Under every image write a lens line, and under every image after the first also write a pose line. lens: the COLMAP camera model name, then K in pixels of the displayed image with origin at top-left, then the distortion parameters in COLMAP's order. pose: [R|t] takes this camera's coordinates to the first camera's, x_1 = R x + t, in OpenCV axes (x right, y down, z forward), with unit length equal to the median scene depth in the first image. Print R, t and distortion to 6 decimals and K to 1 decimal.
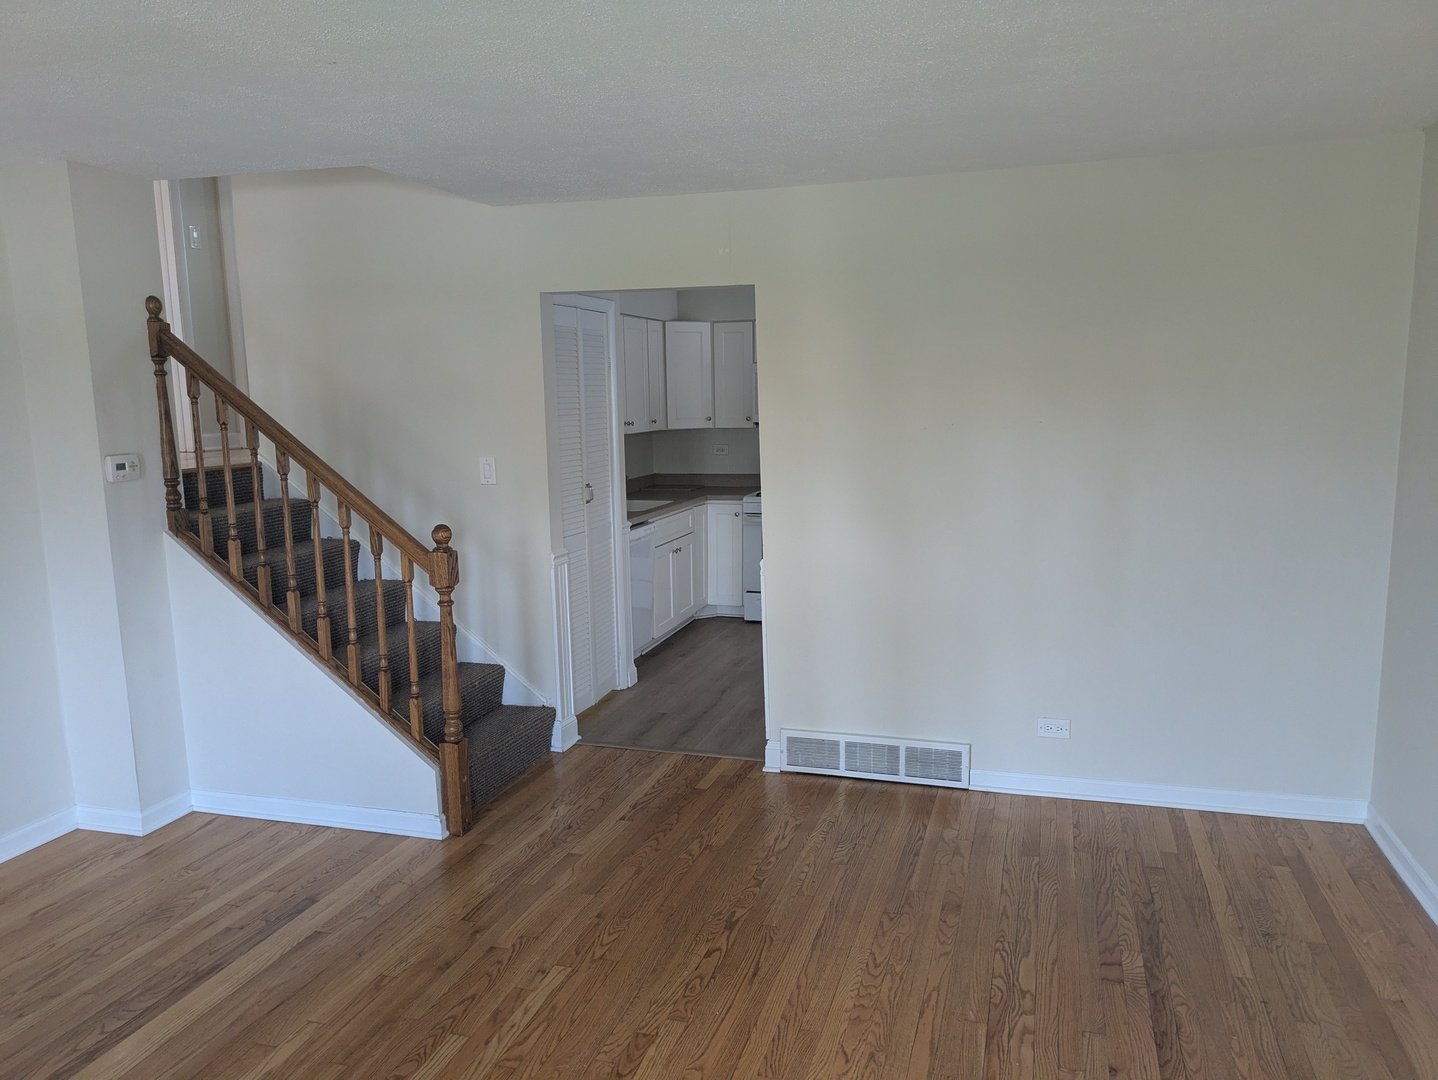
lens RADIAL K [[1071.0, 0, 719.2], [0, 1071.0, 542.7], [0, 0, 1]] dist [-0.003671, 0.000117]
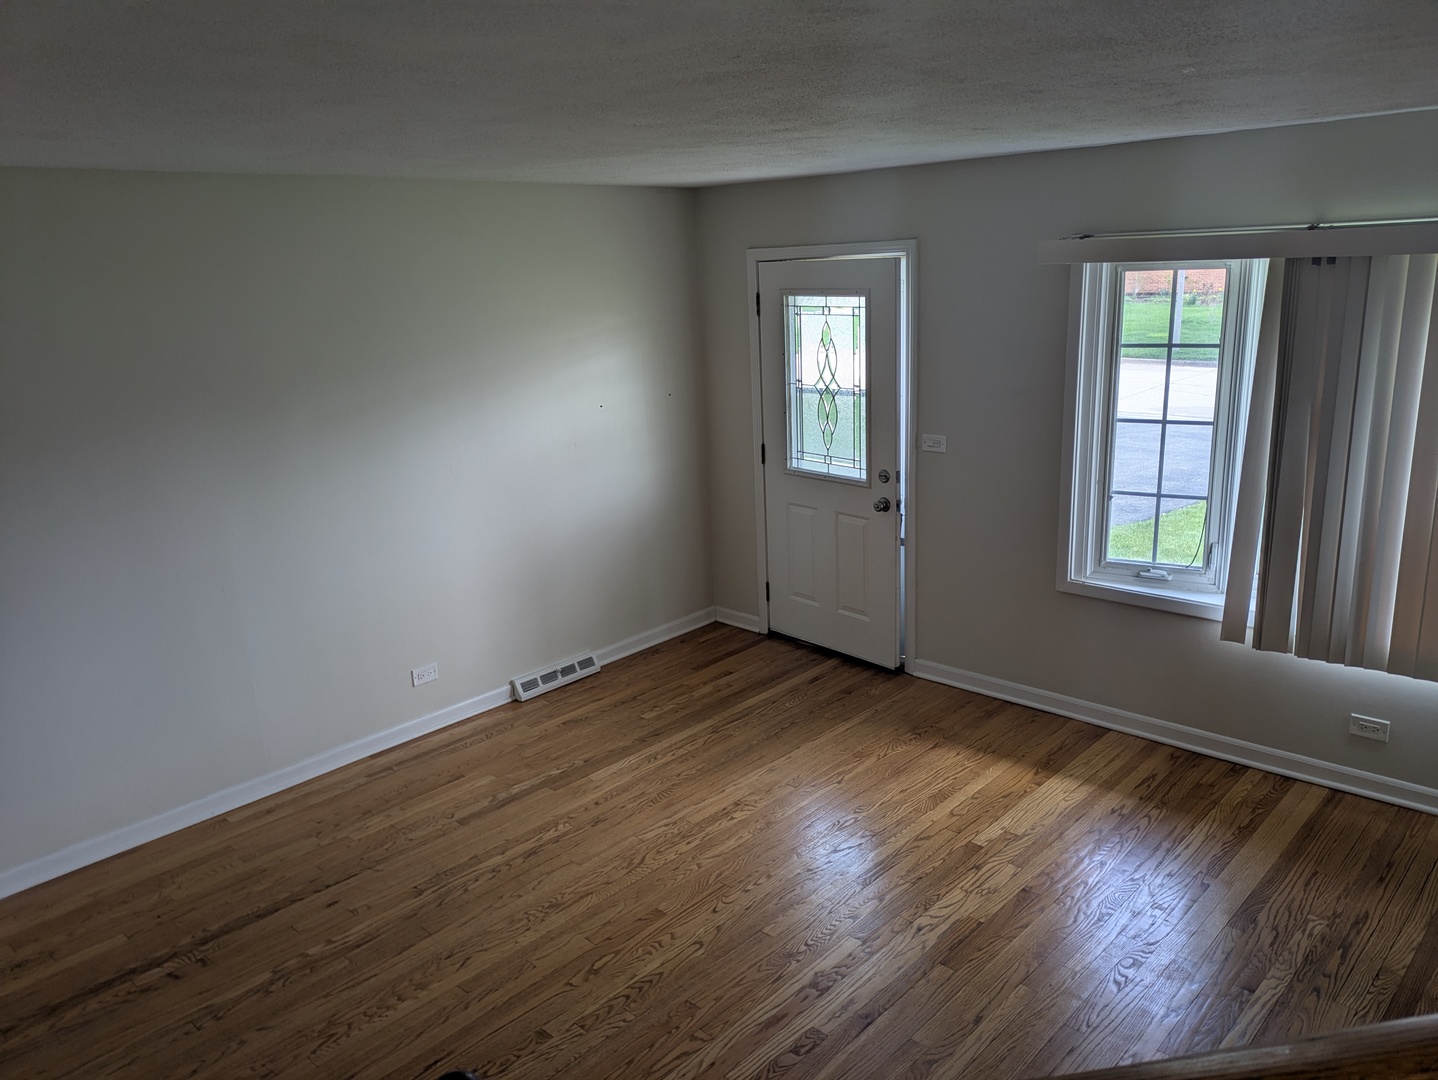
lens RADIAL K [[1071.0, 0, 715.5], [0, 1071.0, 539.7], [0, 0, 1]] dist [-0.003671, 0.000117]
pose [[-0.893610, -0.063612, 0.444314, -0.651577], [0.116122, 0.923439, 0.365753, -0.392720], [-0.433563, 0.378435, -0.817808, 1.656431]]
